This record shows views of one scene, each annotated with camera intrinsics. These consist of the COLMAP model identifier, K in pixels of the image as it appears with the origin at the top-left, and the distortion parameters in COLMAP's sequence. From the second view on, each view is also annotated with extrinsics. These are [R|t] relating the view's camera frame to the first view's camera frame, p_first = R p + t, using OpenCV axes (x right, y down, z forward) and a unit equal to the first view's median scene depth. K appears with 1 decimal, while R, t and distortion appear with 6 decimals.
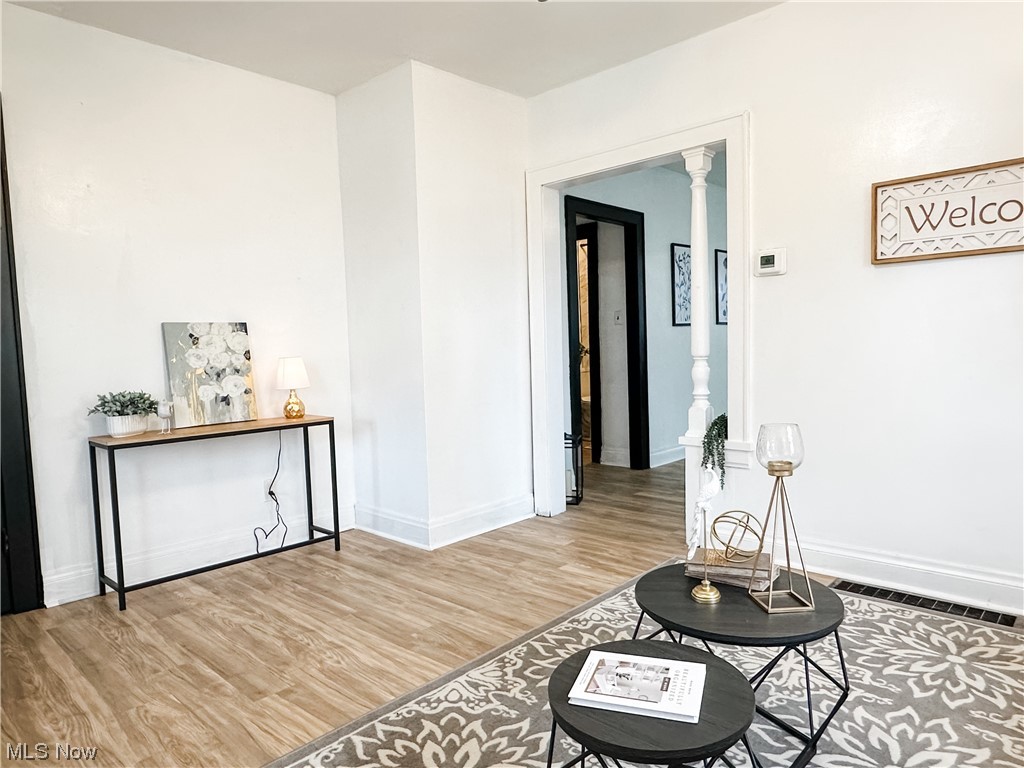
lens RADIAL K [[661.0, 0, 512.4], [0, 661.0, 392.0], [0, 0, 1]] dist [-0.000570, -0.000110]
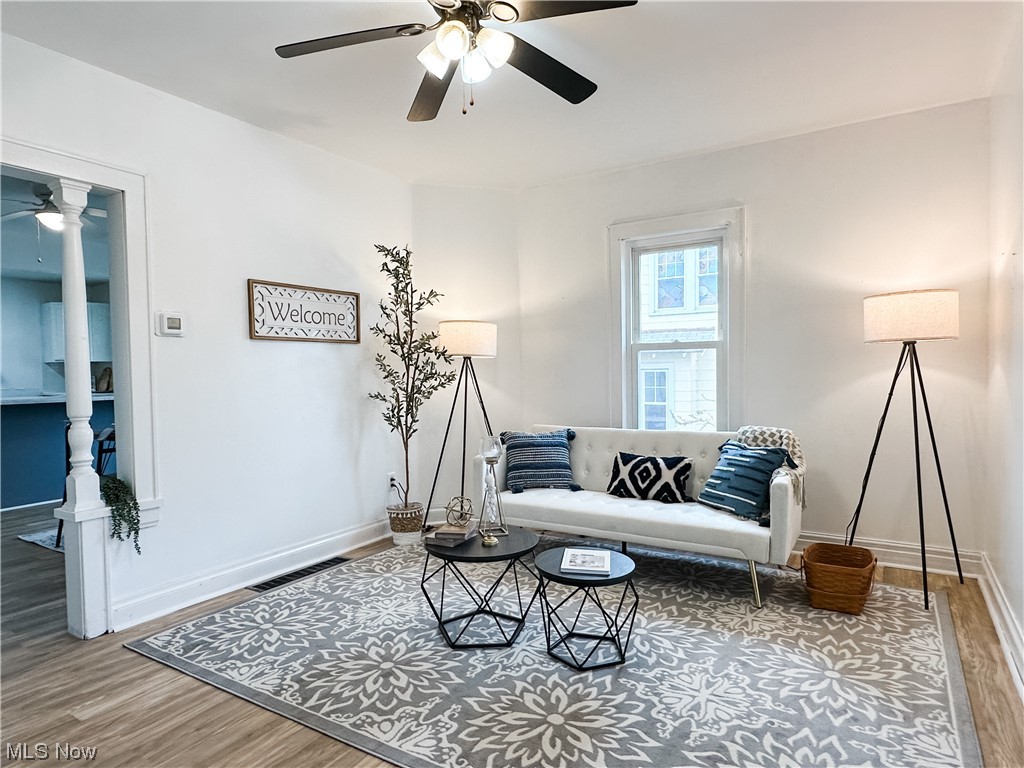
lens RADIAL K [[609.4, 0, 511.0], [0, 609.4, 391.2], [0, 0, 1]] dist [0.001524, -0.000145]
pose [[-0.202065, 0.002253, 0.979370, -0.632888], [0.091149, 0.995700, 0.016516, -0.050336], [-0.975121, 0.092606, -0.201401, 0.620693]]
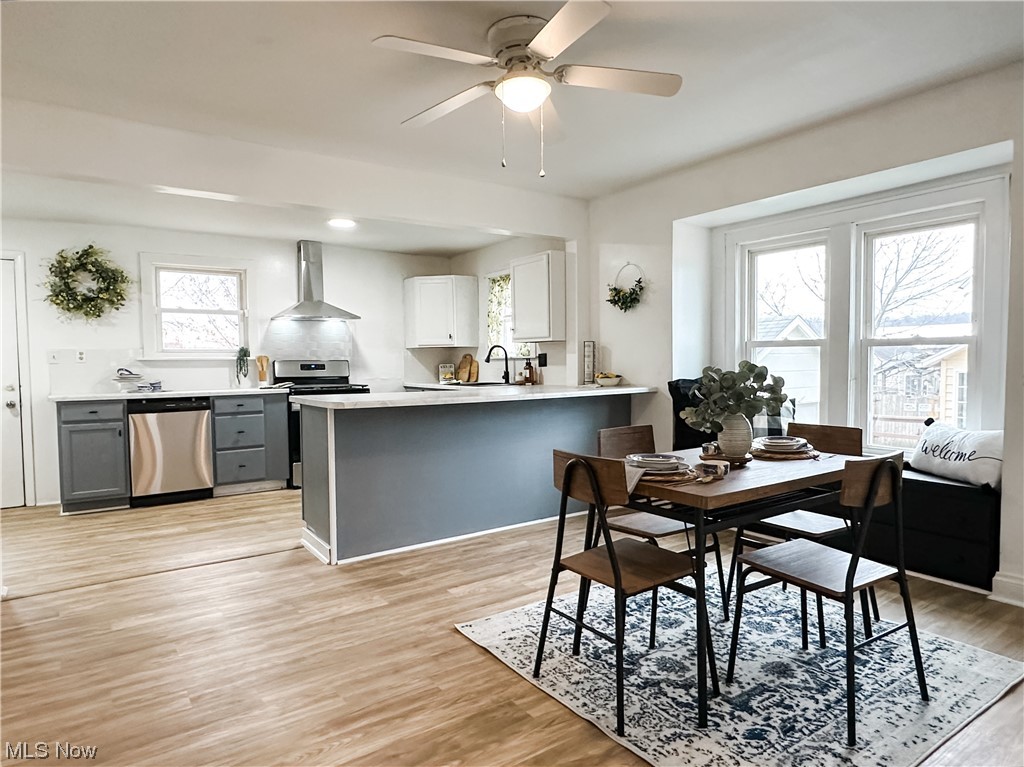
lens RADIAL K [[621.2, 0, 511.4], [0, 621.2, 389.9], [0, 0, 1]] dist [-0.001008, -0.000525]
pose [[0.200588, -0.013508, 0.979582, 0.084585], [0.073642, 0.997284, -0.001327, -0.119681], [-0.976904, 0.072404, 0.201038, 1.174261]]
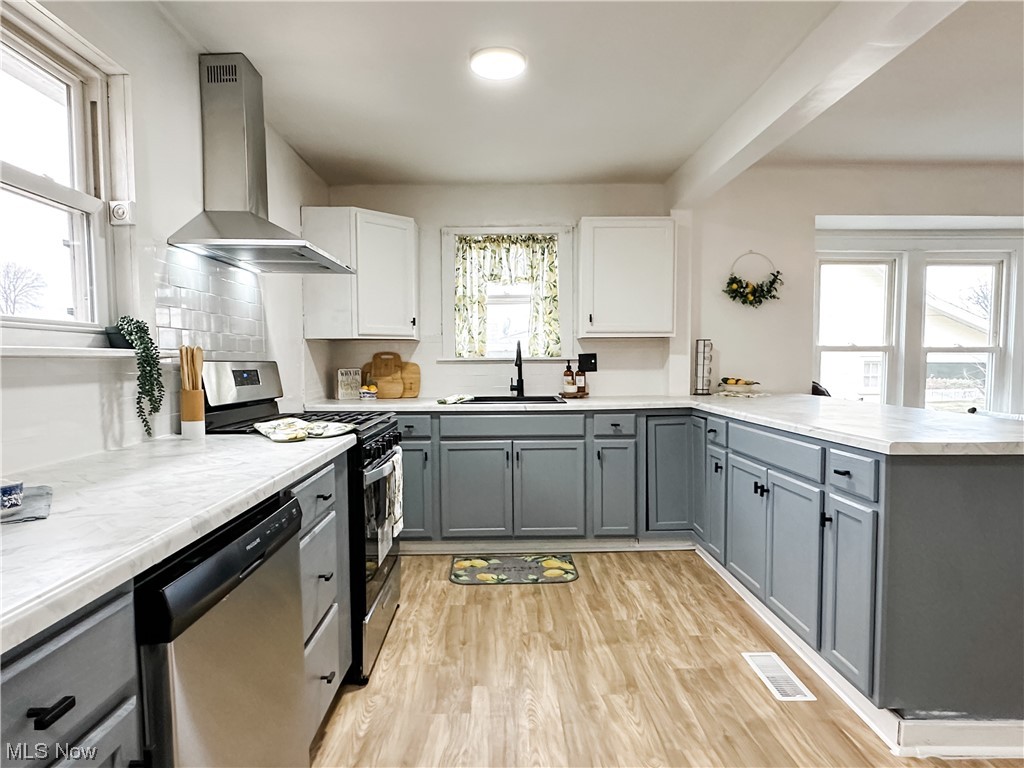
lens RADIAL K [[605.6, 0, 511.9], [0, 605.6, 396.3], [0, 0, 1]] dist [-0.001235, -0.001376]
pose [[-0.703679, -0.006383, 0.710490, 1.066864], [0.078609, 0.993121, 0.086778, -0.254481], [-0.706157, 0.116915, -0.698336, 2.453327]]
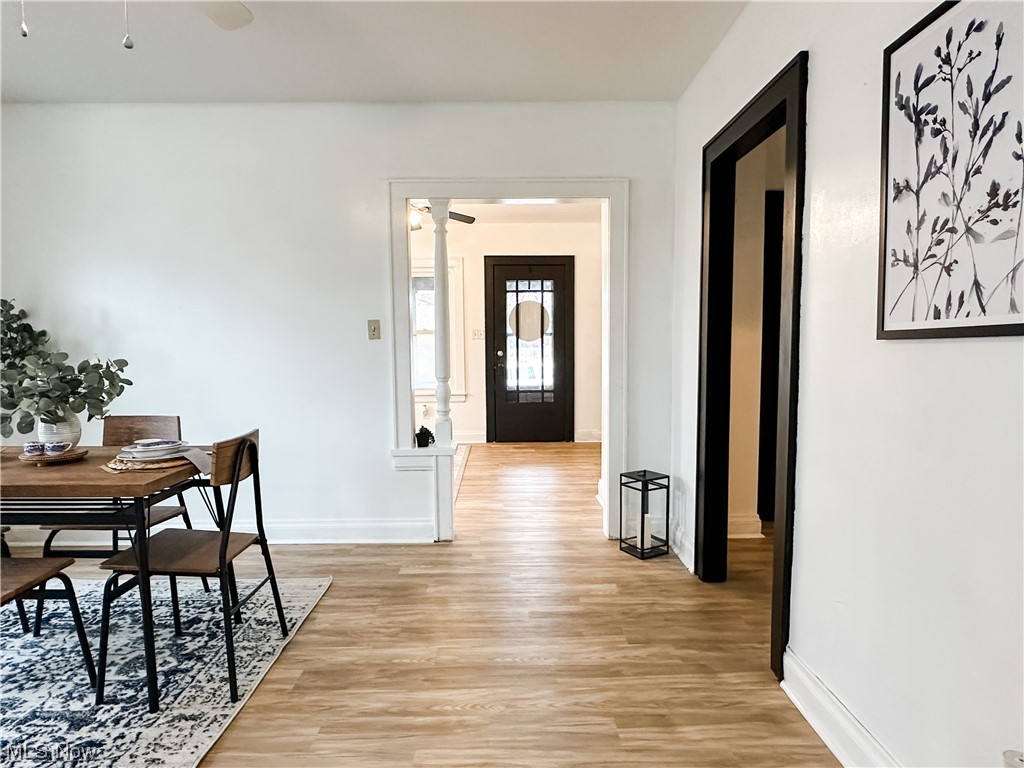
lens RADIAL K [[609.4, 0, 511.0], [0, 609.4, 391.2], [0, 0, 1]] dist [0.001524, -0.000145]
pose [[-0.718406, 0.094165, -0.689221, 0.965694], [-0.018509, 0.987857, 0.154259, -0.203548], [0.695378, 0.123577, -0.707940, 1.899756]]
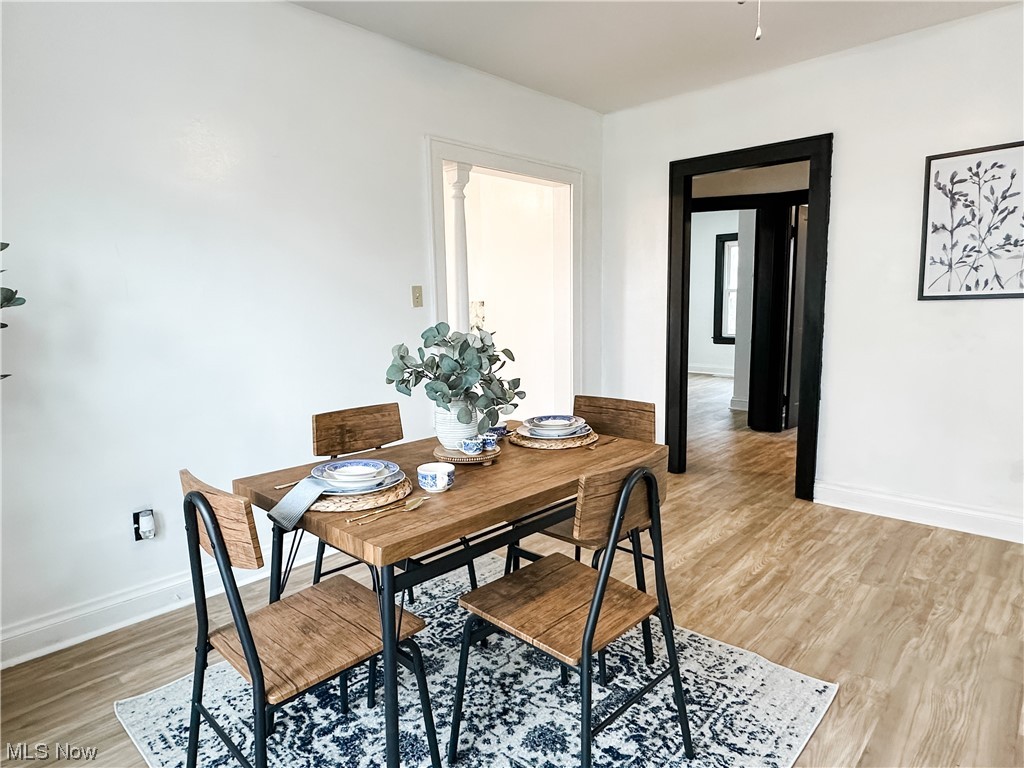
lens RADIAL K [[609.4, 0, 511.0], [0, 609.4, 391.2], [0, 0, 1]] dist [0.001524, -0.000145]
pose [[0.006023, 0.179813, -0.983682, 1.401559], [-0.049706, 0.982538, 0.179299, -0.175208], [0.998746, 0.047815, 0.014856, 1.106772]]
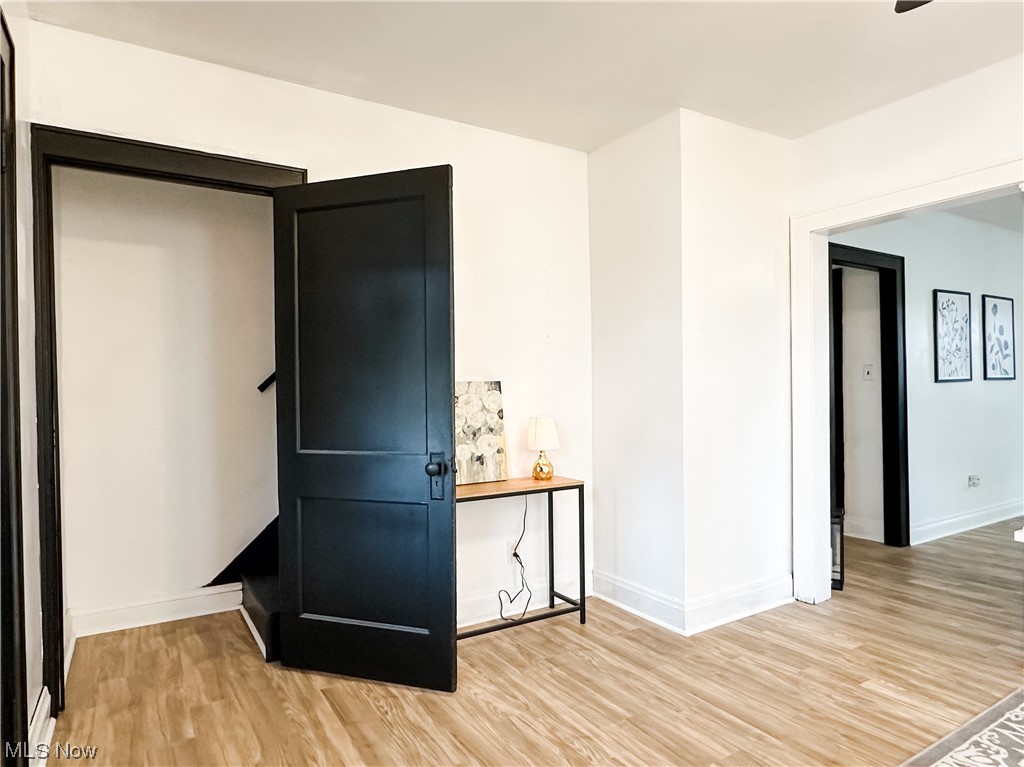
lens RADIAL K [[621.2, 0, 511.4], [0, 621.2, 389.9], [0, 0, 1]] dist [-0.001008, -0.000525]
pose [[0.964975, 0.017959, -0.261726, -0.147819], [-0.034495, 0.997678, -0.058723, -0.039360], [0.260063, 0.065694, 0.963354, 0.107729]]
